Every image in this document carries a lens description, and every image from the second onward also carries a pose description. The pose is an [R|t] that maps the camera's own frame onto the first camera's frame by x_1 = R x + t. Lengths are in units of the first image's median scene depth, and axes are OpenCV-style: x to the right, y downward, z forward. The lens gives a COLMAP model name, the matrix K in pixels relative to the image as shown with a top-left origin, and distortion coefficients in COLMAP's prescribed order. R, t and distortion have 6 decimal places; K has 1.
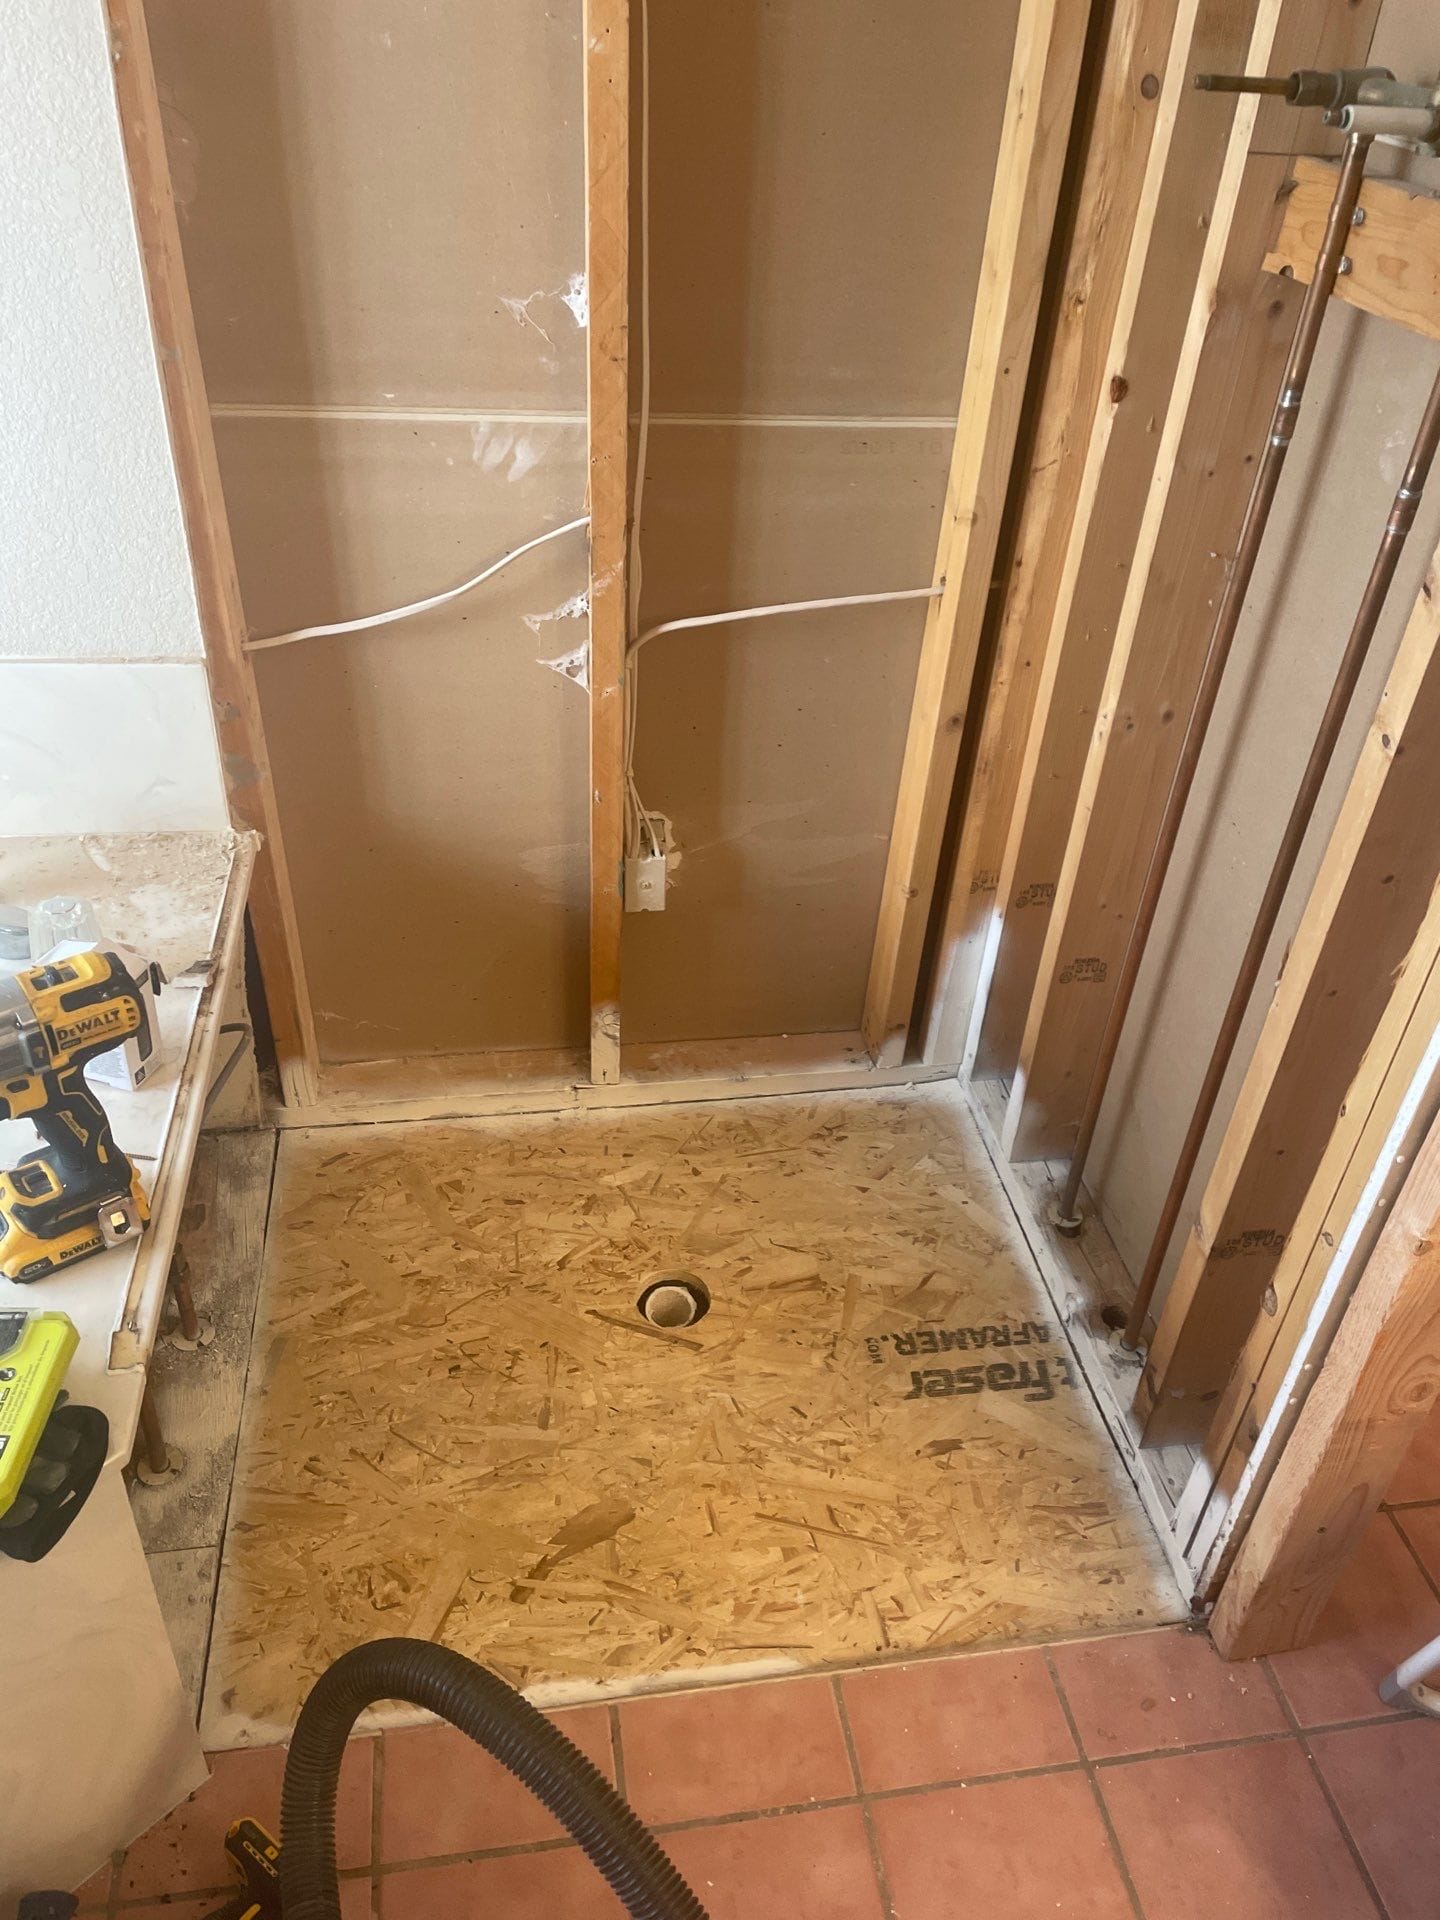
lens RADIAL K [[1454.3, 0, 720.0], [0, 1454.3, 960.0], [0, 0, 1]] dist [-0.003384, -0.000130]
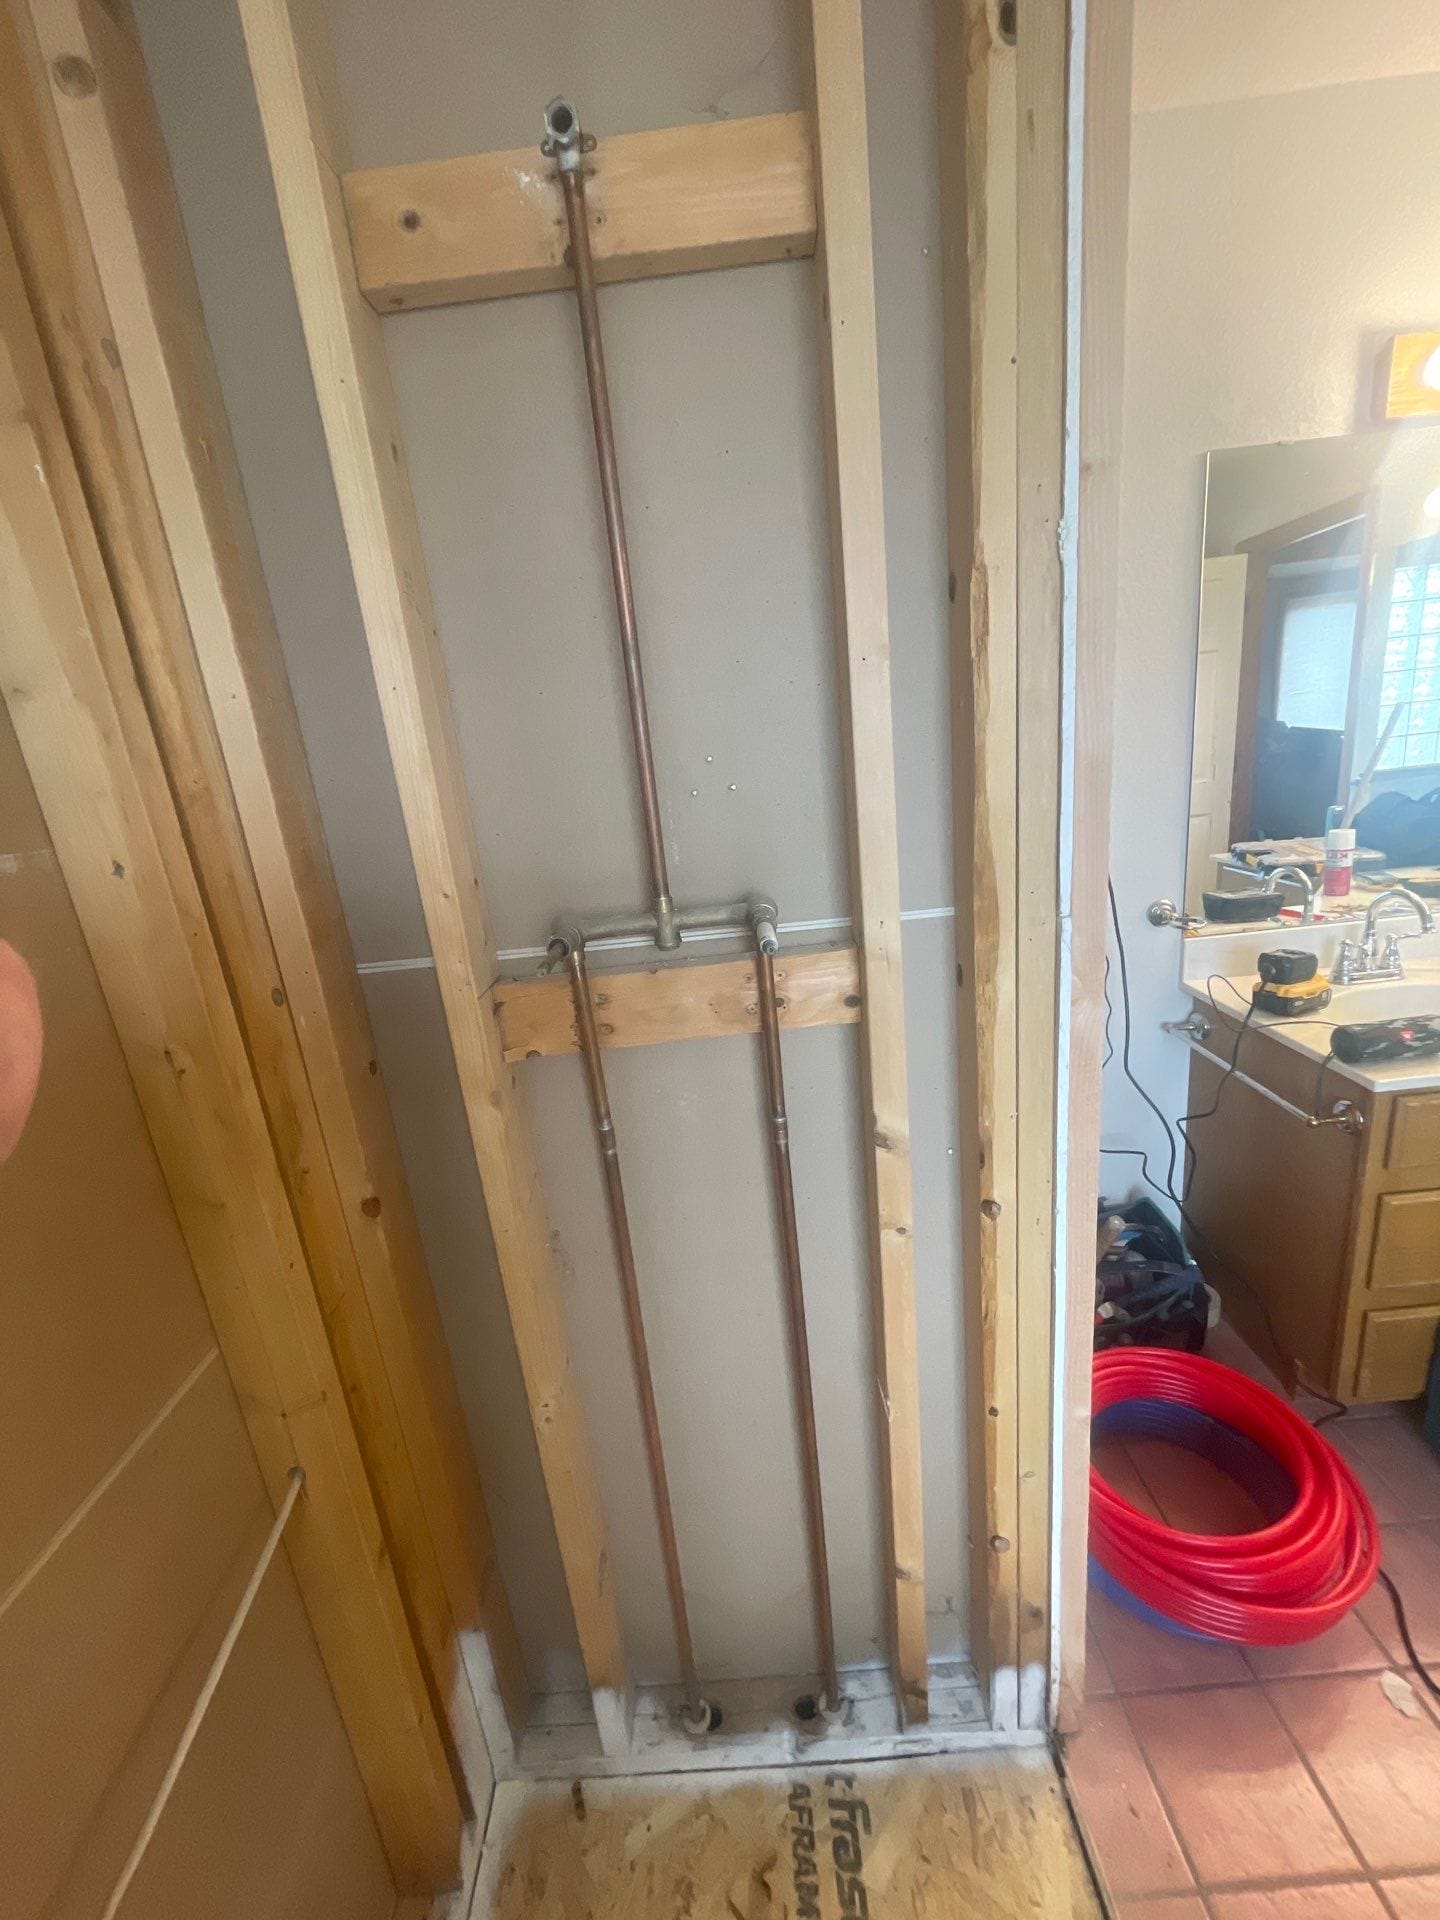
lens RADIAL K [[780.0, 0, 720.0], [0, 780.0, 960.0], [0, 0, 1]] dist [-0.003427, 0.000156]
pose [[0.146574, -0.335889, 0.930427, -0.158559], [0.662138, 0.732106, 0.159984, -0.400933], [-0.734908, 0.592621, 0.329712, 0.436091]]
